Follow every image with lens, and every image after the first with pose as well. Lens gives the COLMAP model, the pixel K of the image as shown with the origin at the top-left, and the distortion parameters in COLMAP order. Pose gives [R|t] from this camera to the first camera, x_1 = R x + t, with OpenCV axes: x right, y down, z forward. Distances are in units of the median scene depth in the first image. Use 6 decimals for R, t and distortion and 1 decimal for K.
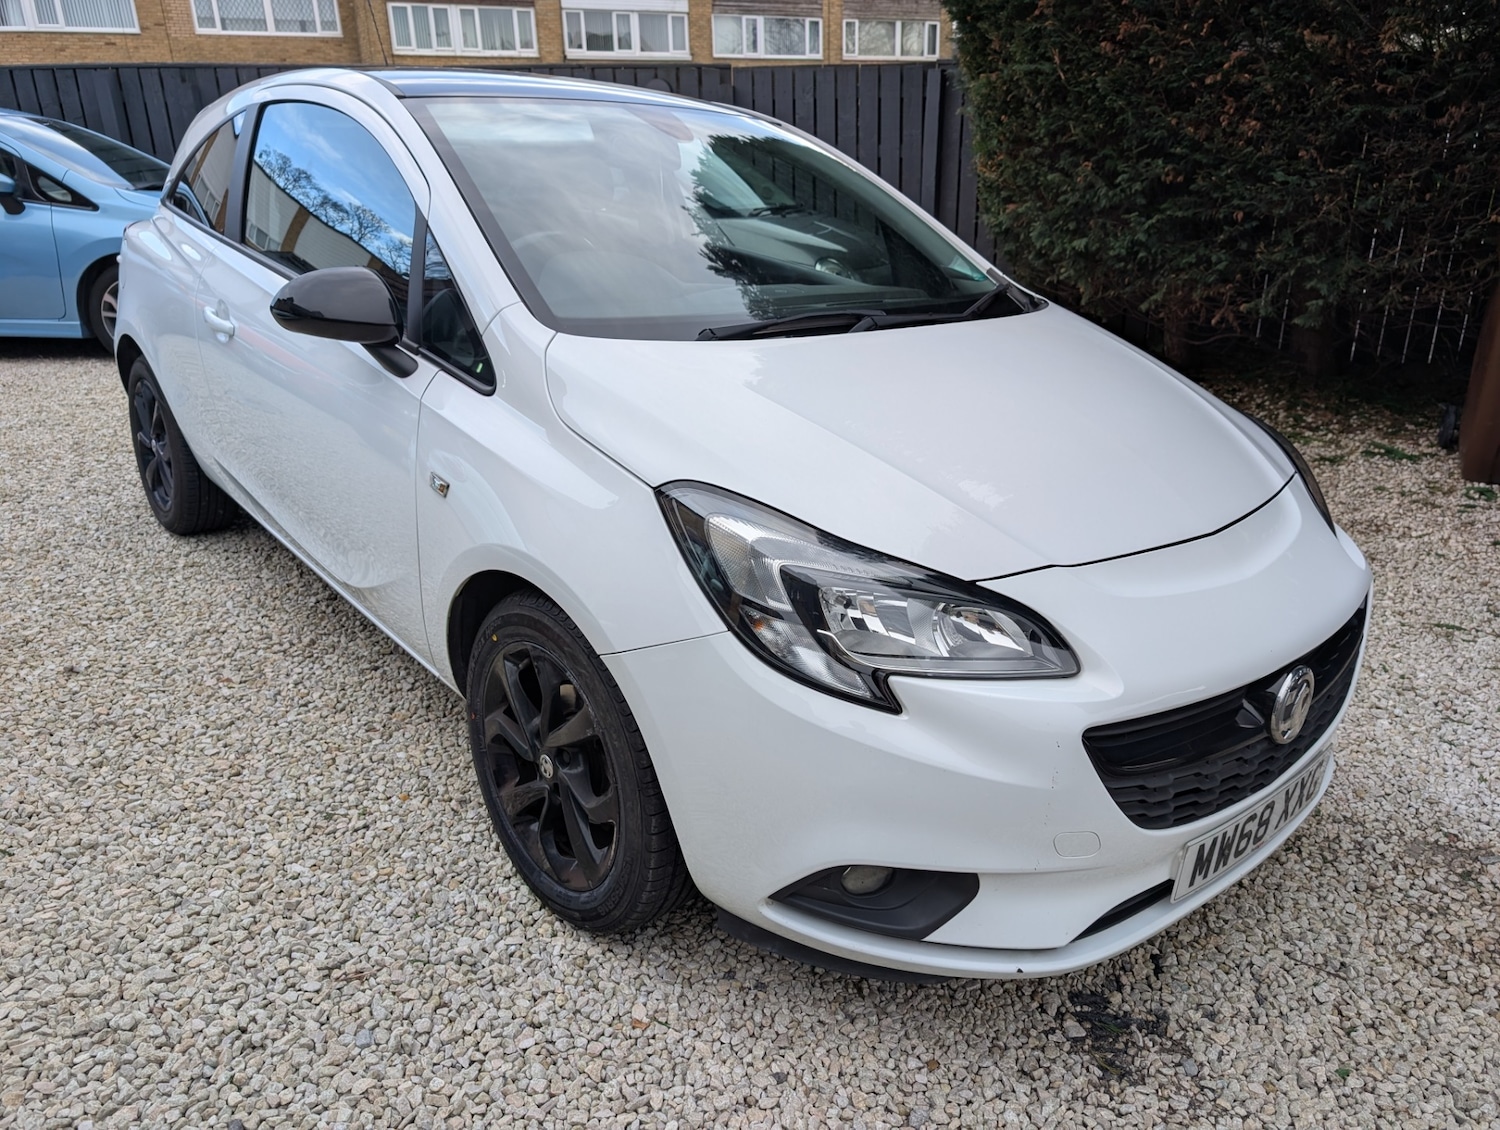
lens RADIAL K [[1079.0, 0, 758.3], [0, 1079.0, 555.4], [0, 0, 1]] dist [0.019547, -0.013034]
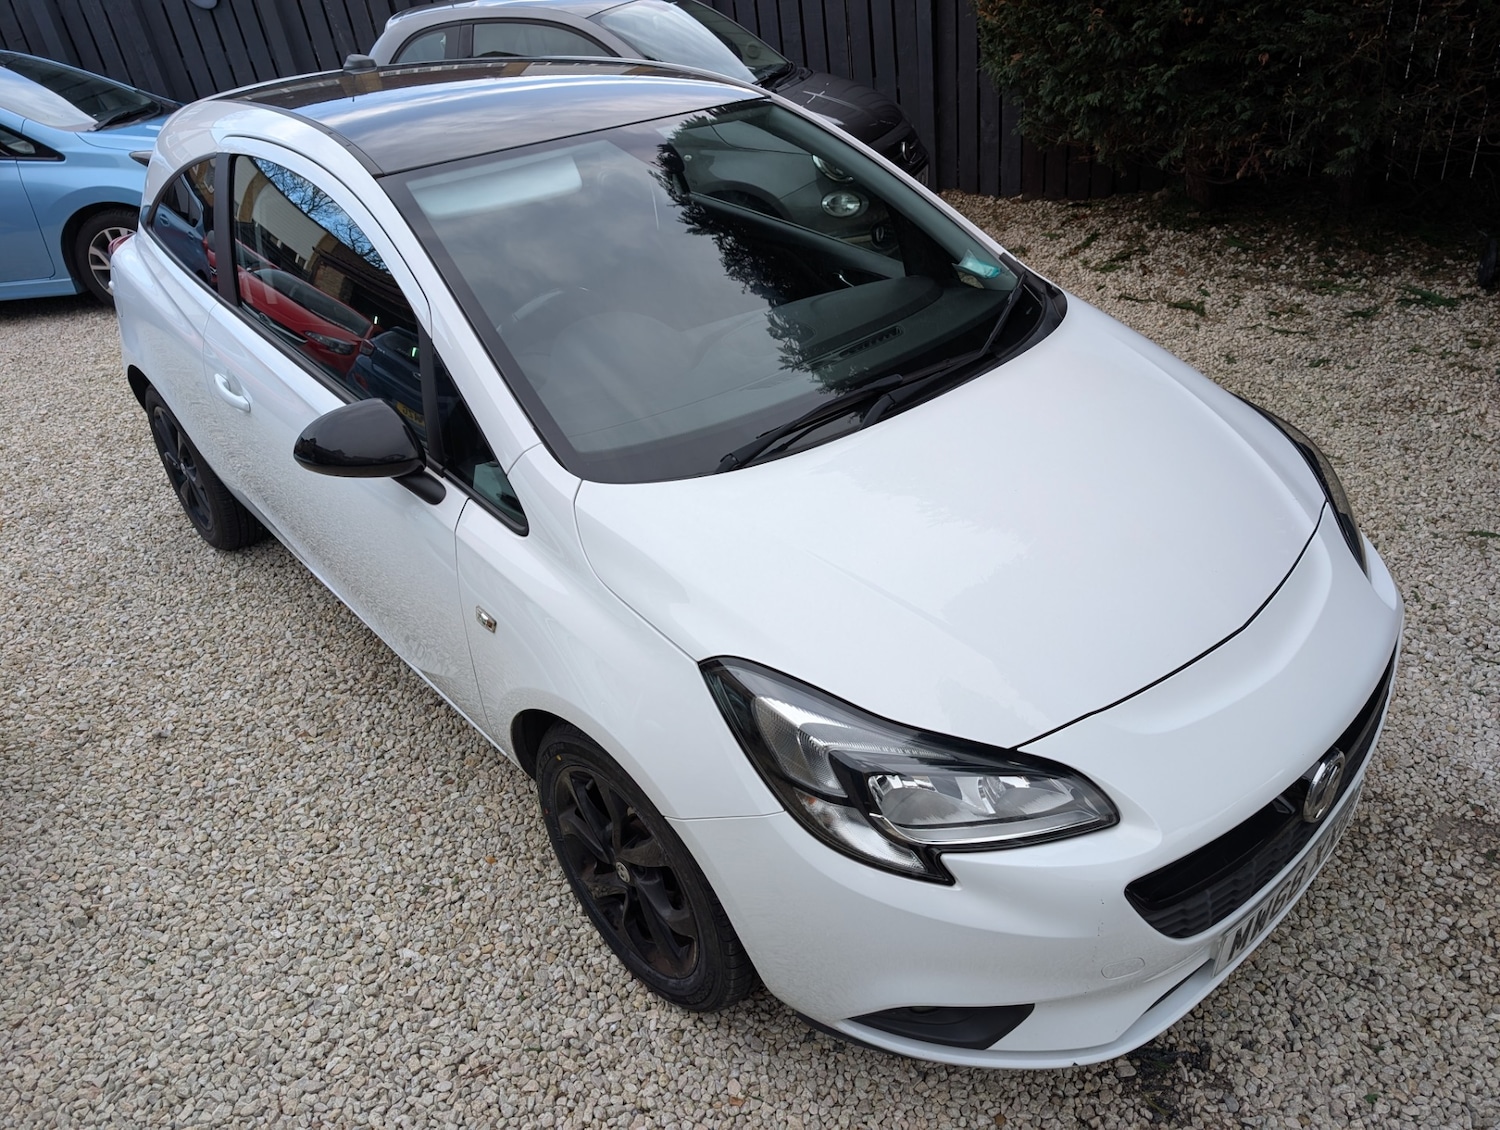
lens RADIAL K [[1079.0, 0, 749.4], [0, 1079.0, 553.4], [0, 0, 1]] dist [0.019547, -0.013034]
pose [[0.994710, -0.095202, -0.038577, 0.001558], [0.100724, 0.977673, 0.184421, -0.279533], [0.020158, -0.187331, 0.982090, 0.000305]]
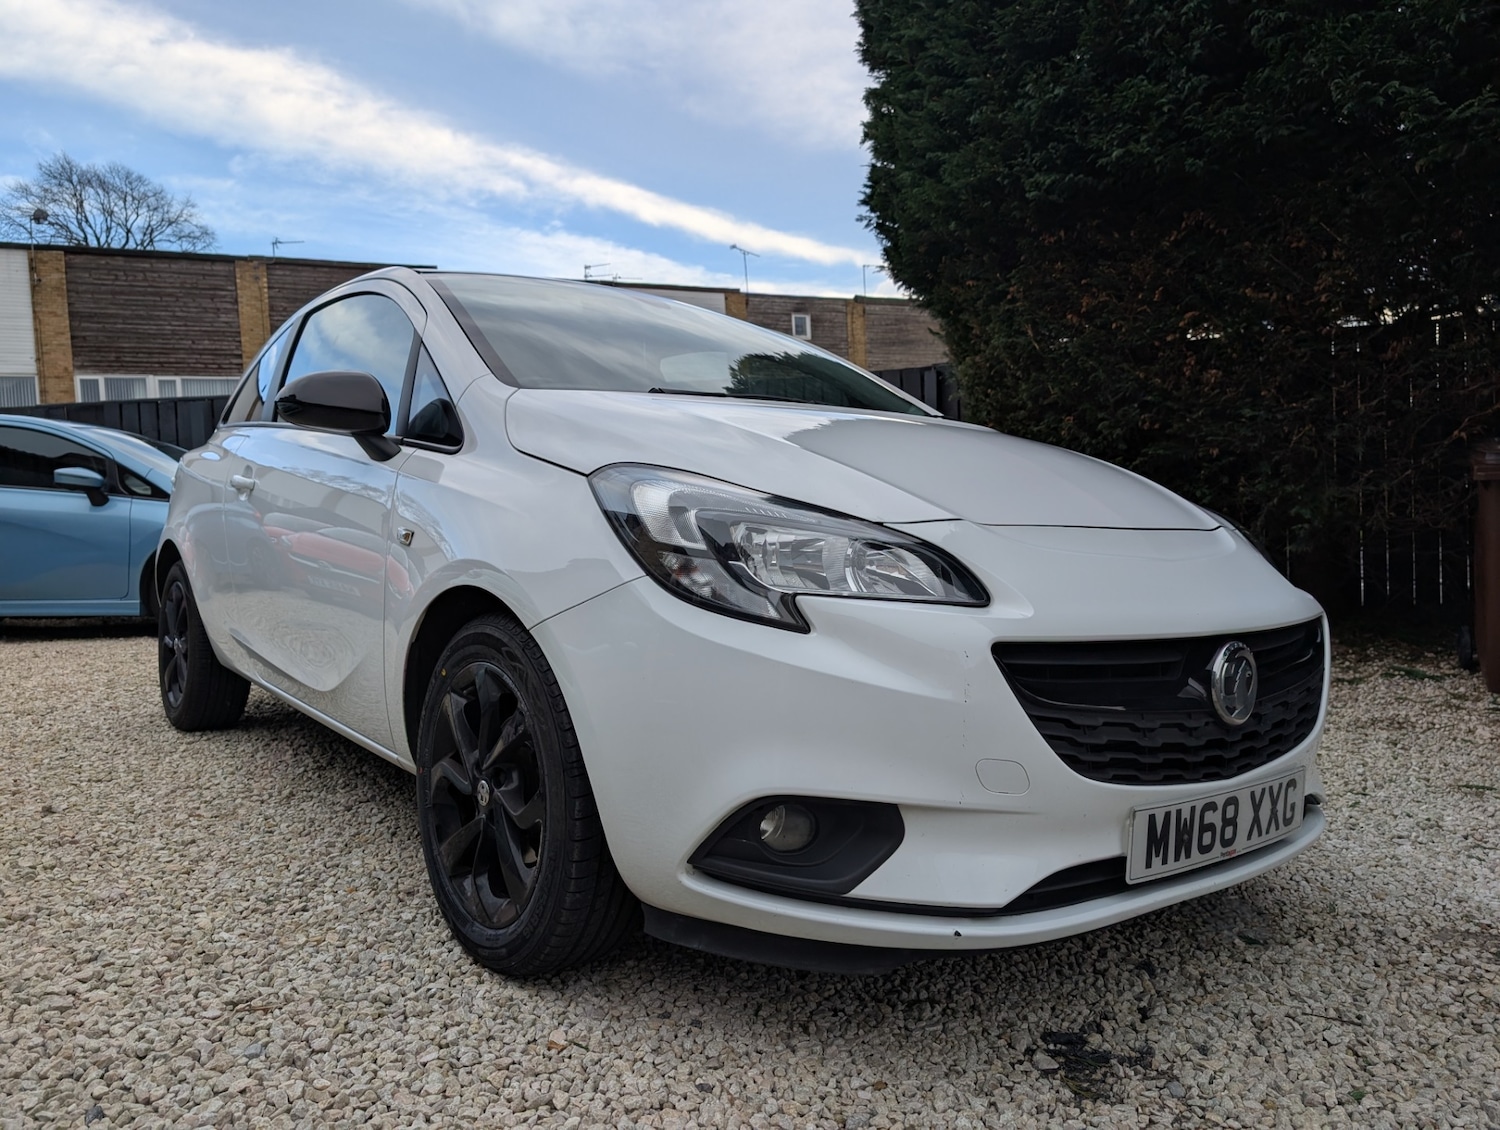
lens RADIAL K [[1079.0, 0, 751.1], [0, 1079.0, 559.6], [0, 0, 1]] dist [0.019547, -0.013034]
pose [[0.998570, -0.024986, -0.047269, 0.090160], [0.008683, 0.948134, -0.317751, 0.284218], [0.052757, 0.316886, 0.946995, 0.017022]]
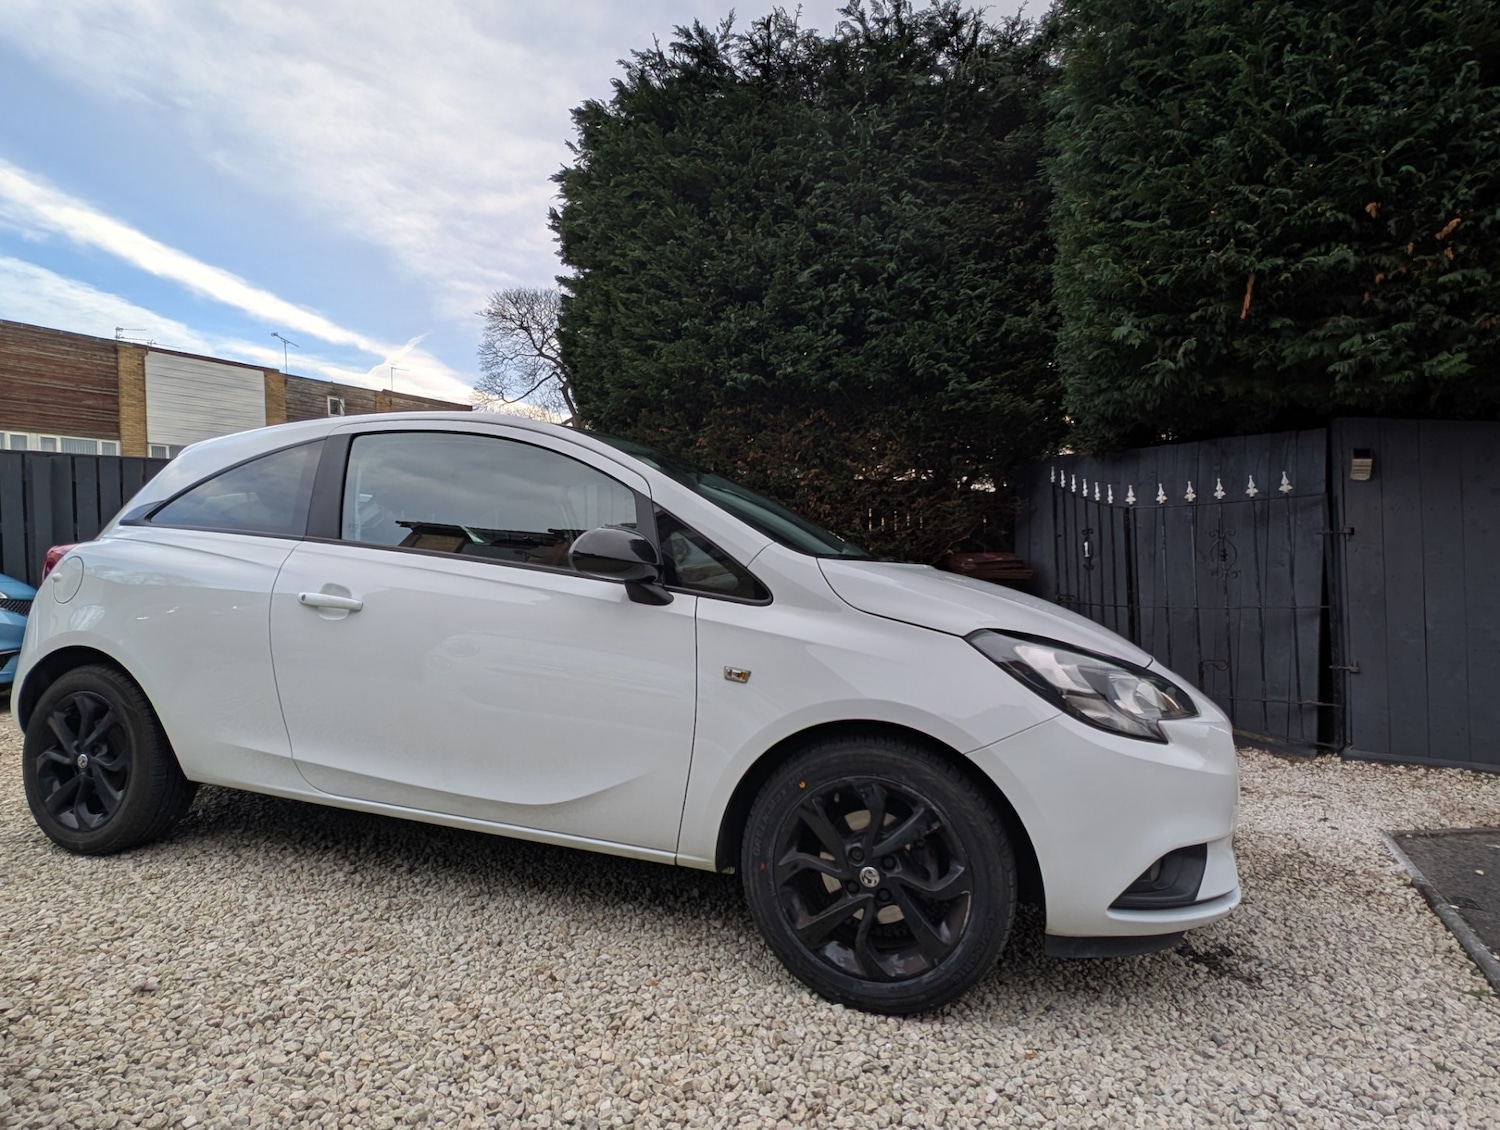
lens RADIAL K [[757.0, 0, 751.0], [0, 757.0, 548.8], [0, 0, 1]] dist [0.013323, -0.000342]
pose [[0.852951, 0.000989, 0.521990, -0.725471], [0.187035, 0.933022, -0.307389, 0.075841], [-0.487332, 0.359818, 0.795637, 0.195061]]
